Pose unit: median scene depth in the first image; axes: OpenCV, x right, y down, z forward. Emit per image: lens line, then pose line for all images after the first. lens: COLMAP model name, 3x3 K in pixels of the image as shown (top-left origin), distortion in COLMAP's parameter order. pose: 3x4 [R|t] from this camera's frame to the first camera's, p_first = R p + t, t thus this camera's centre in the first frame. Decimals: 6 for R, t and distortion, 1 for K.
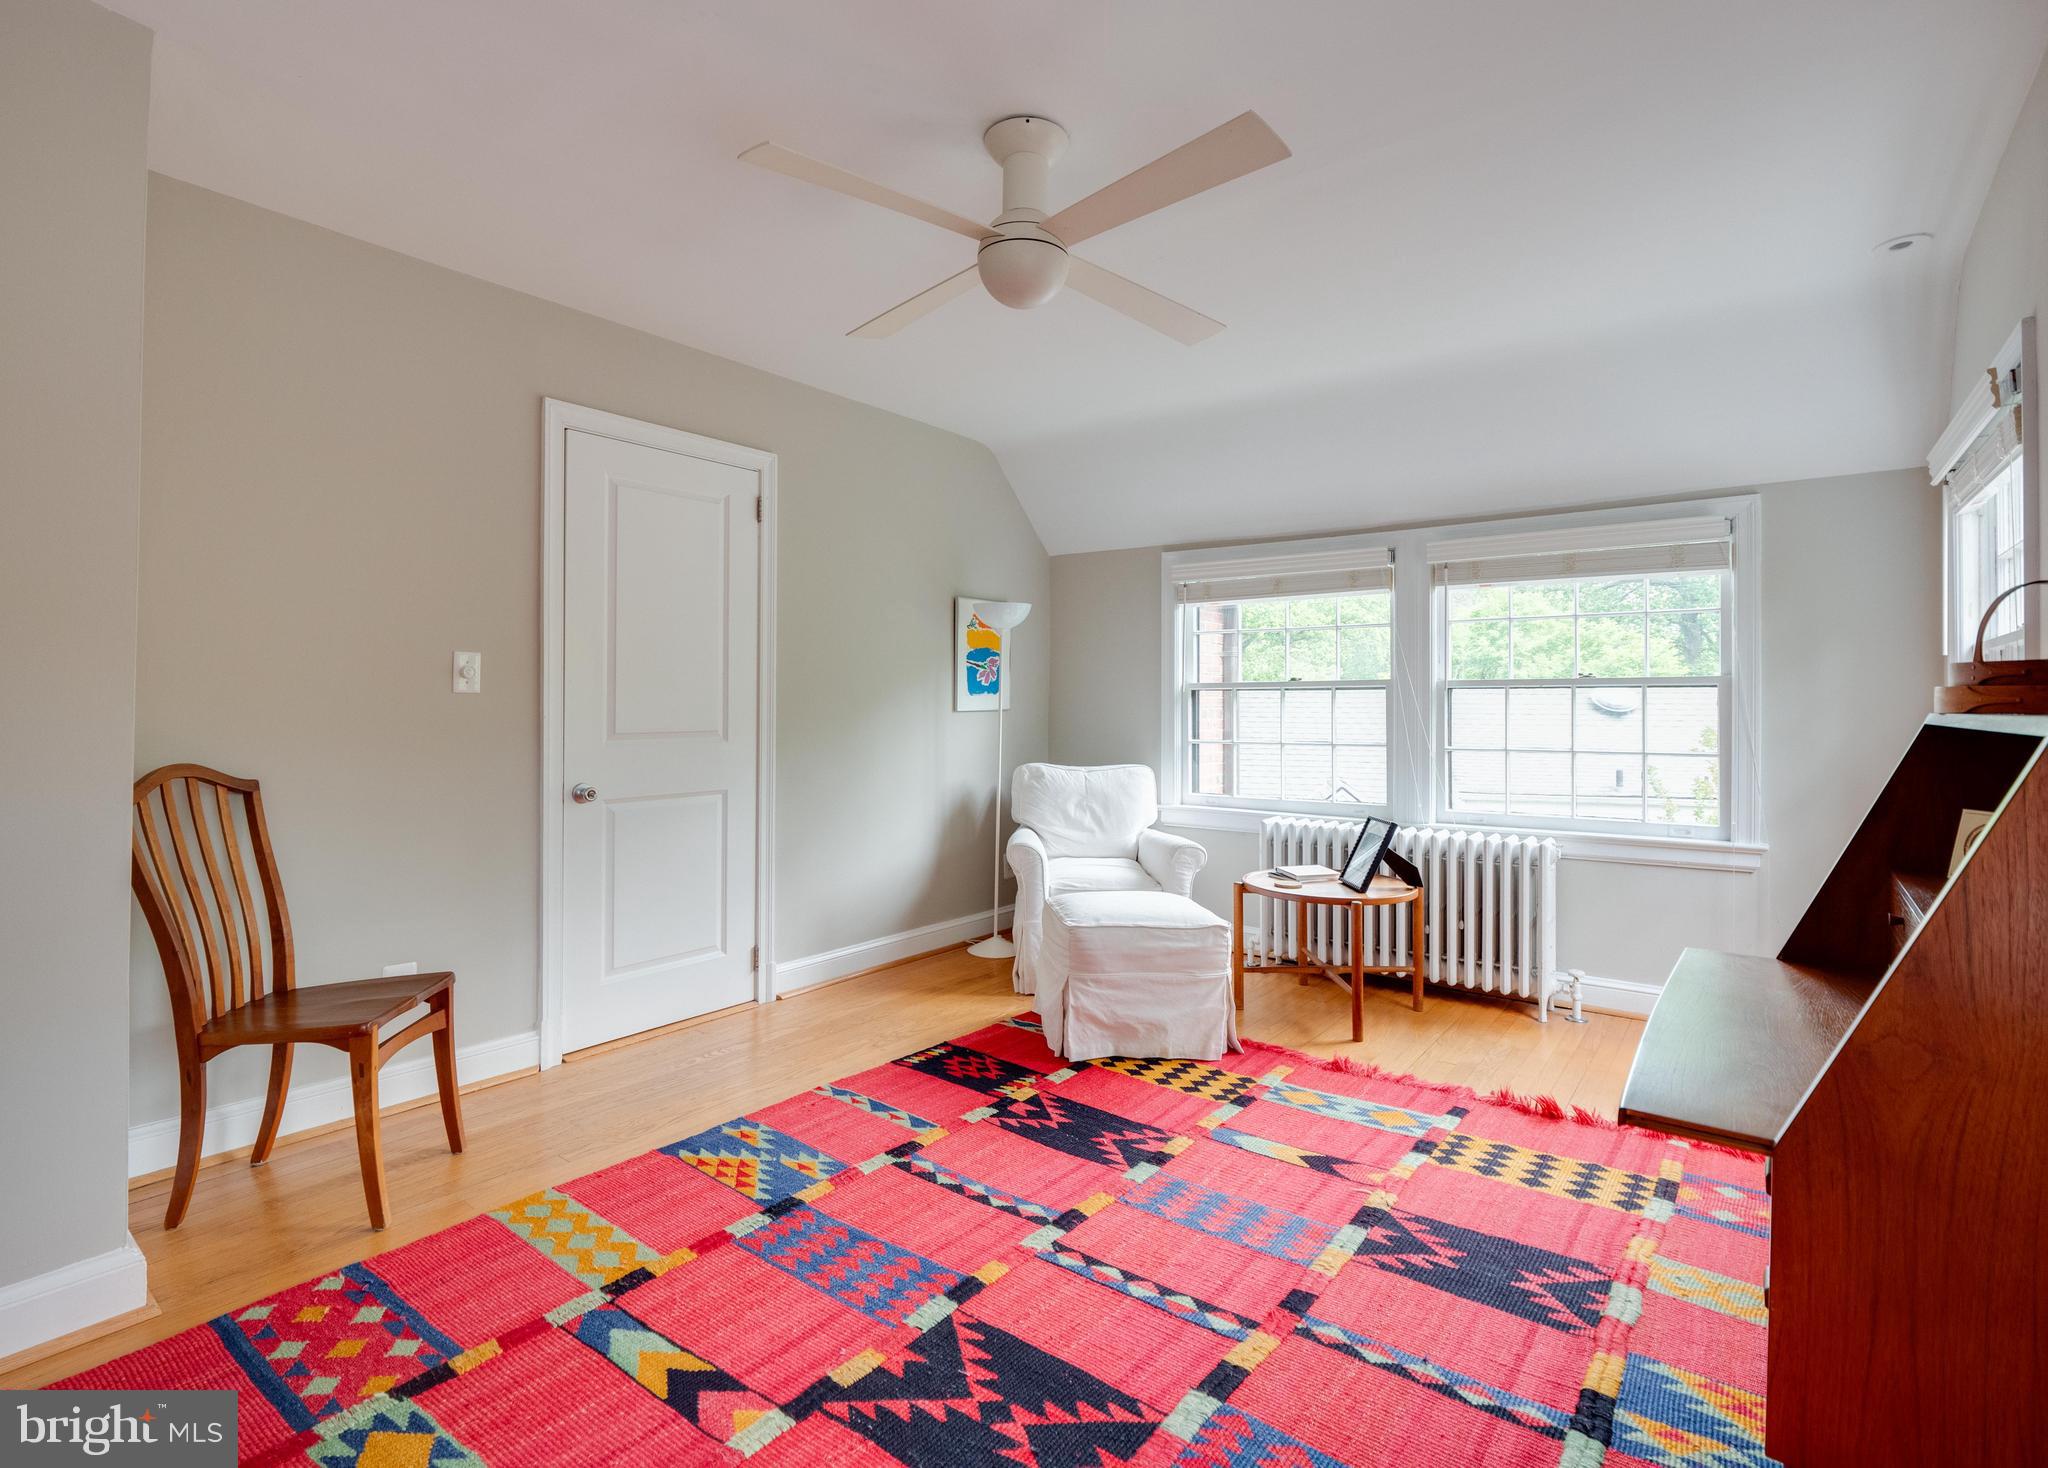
lens RADIAL K [[997.9, 0, 1000.3], [0, 997.9, 678.7], [0, 0, 1]] dist [0.004564, -0.000650]
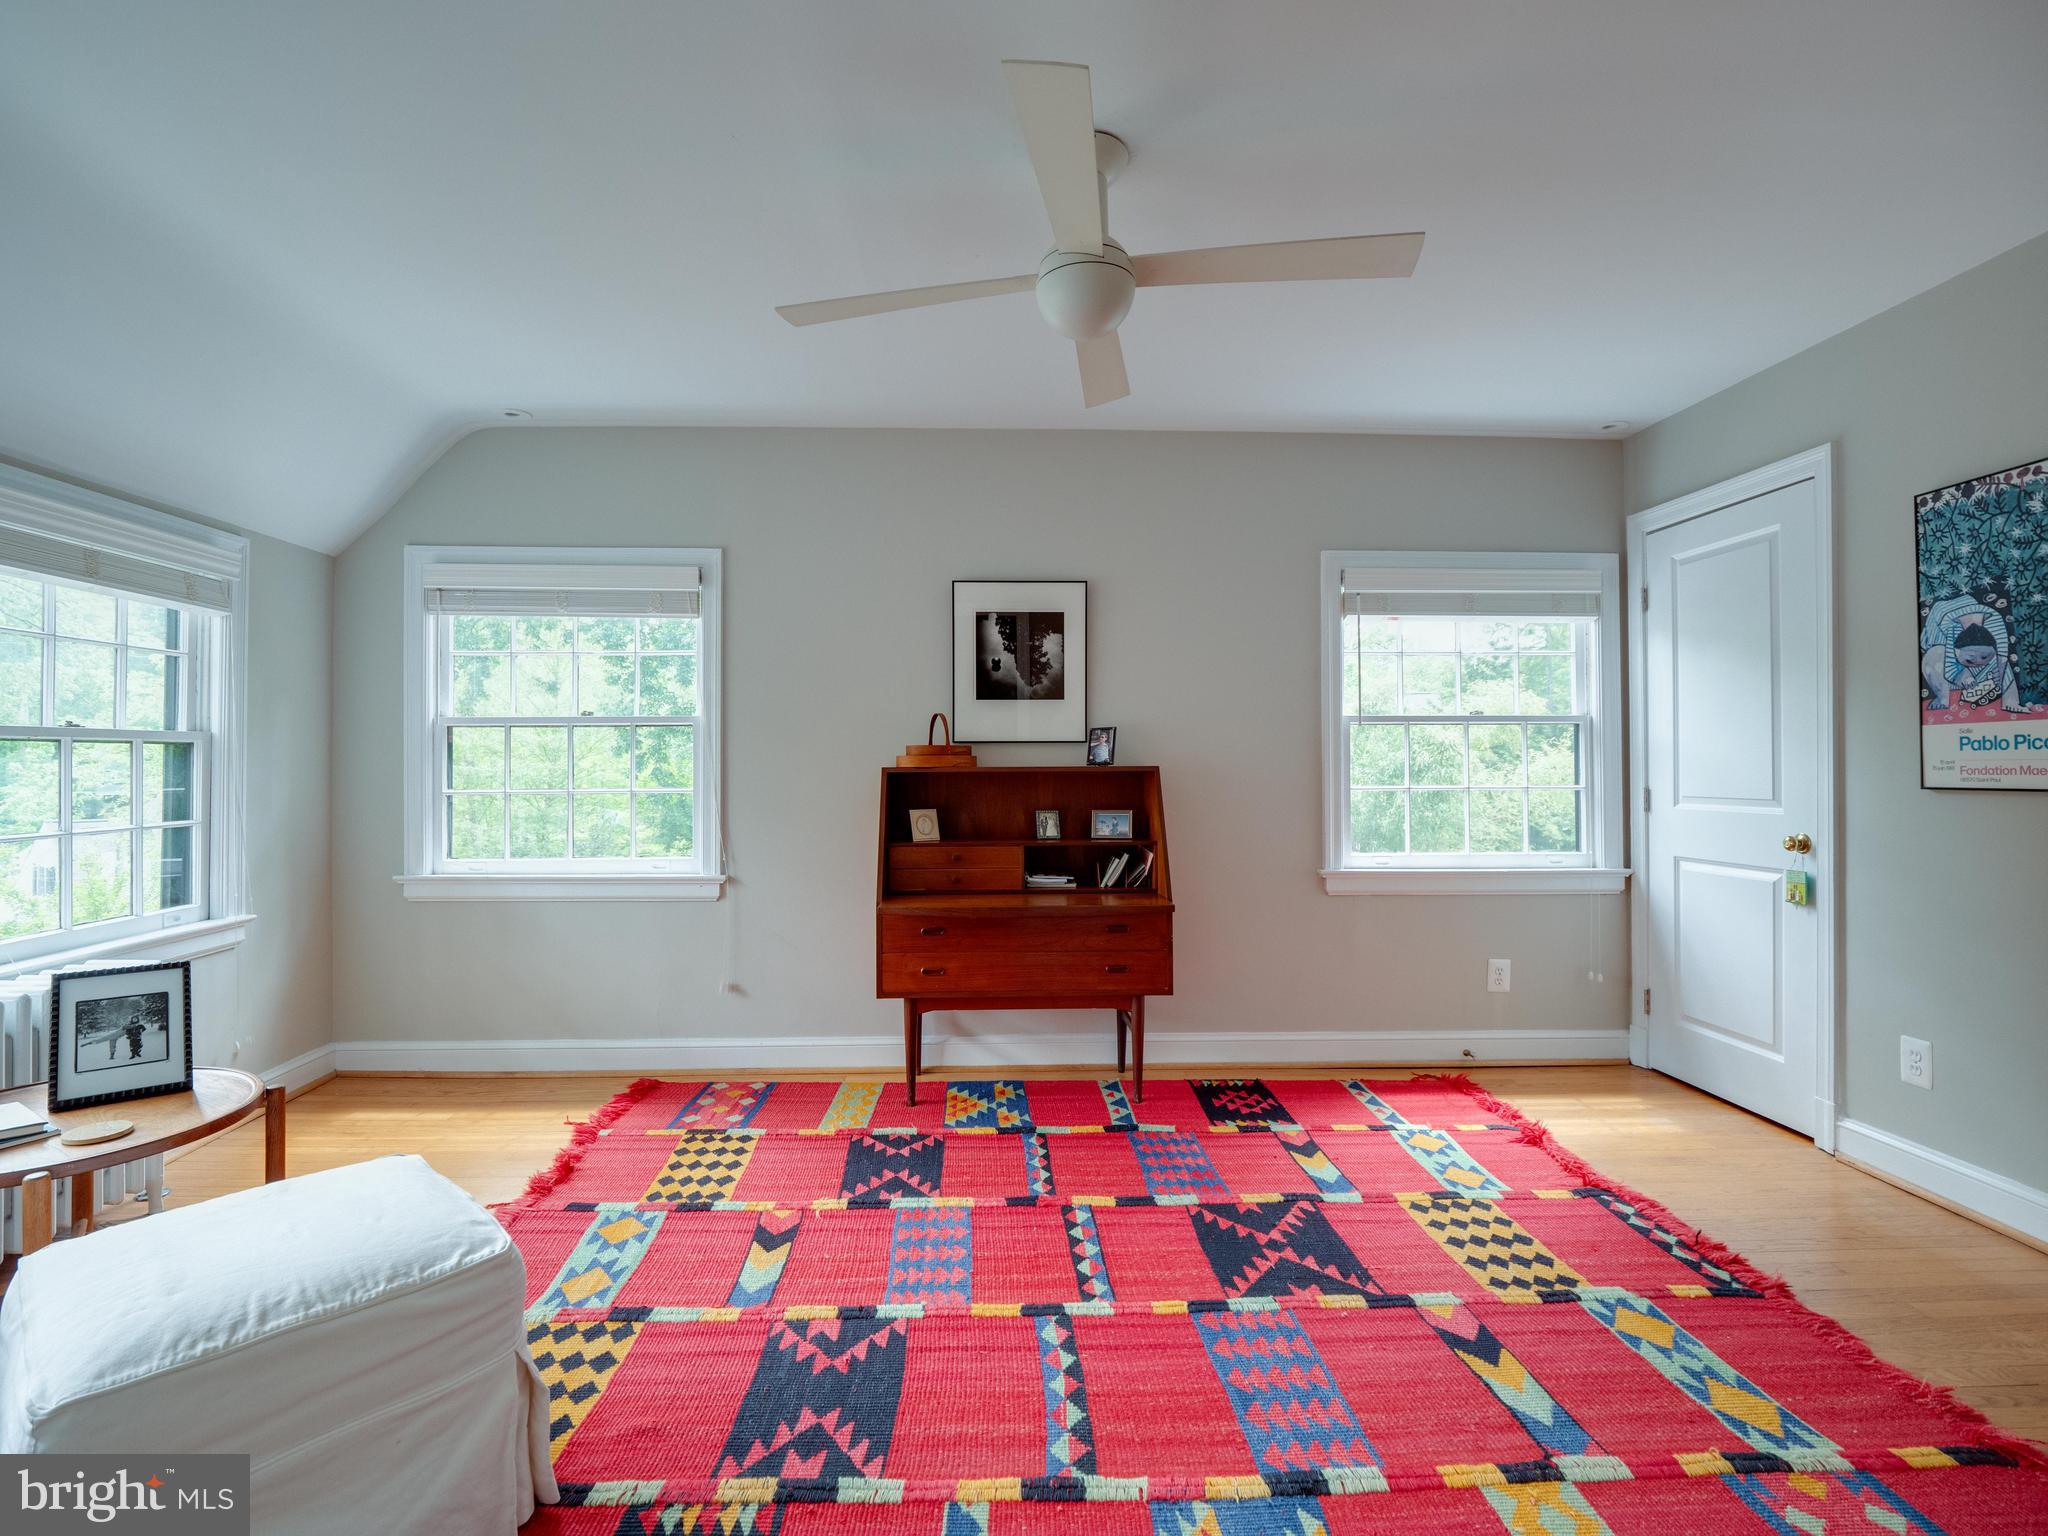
lens RADIAL K [[998.4, 0, 1013.3], [0, 998.4, 765.0], [0, 0, 1]] dist [-0.017989, -0.000425]
pose [[-0.651704, -0.000541, 0.758473, -0.656599], [-0.016234, 0.999781, -0.013235, 0.042642], [-0.758300, -0.020938, -0.651570, 1.726652]]
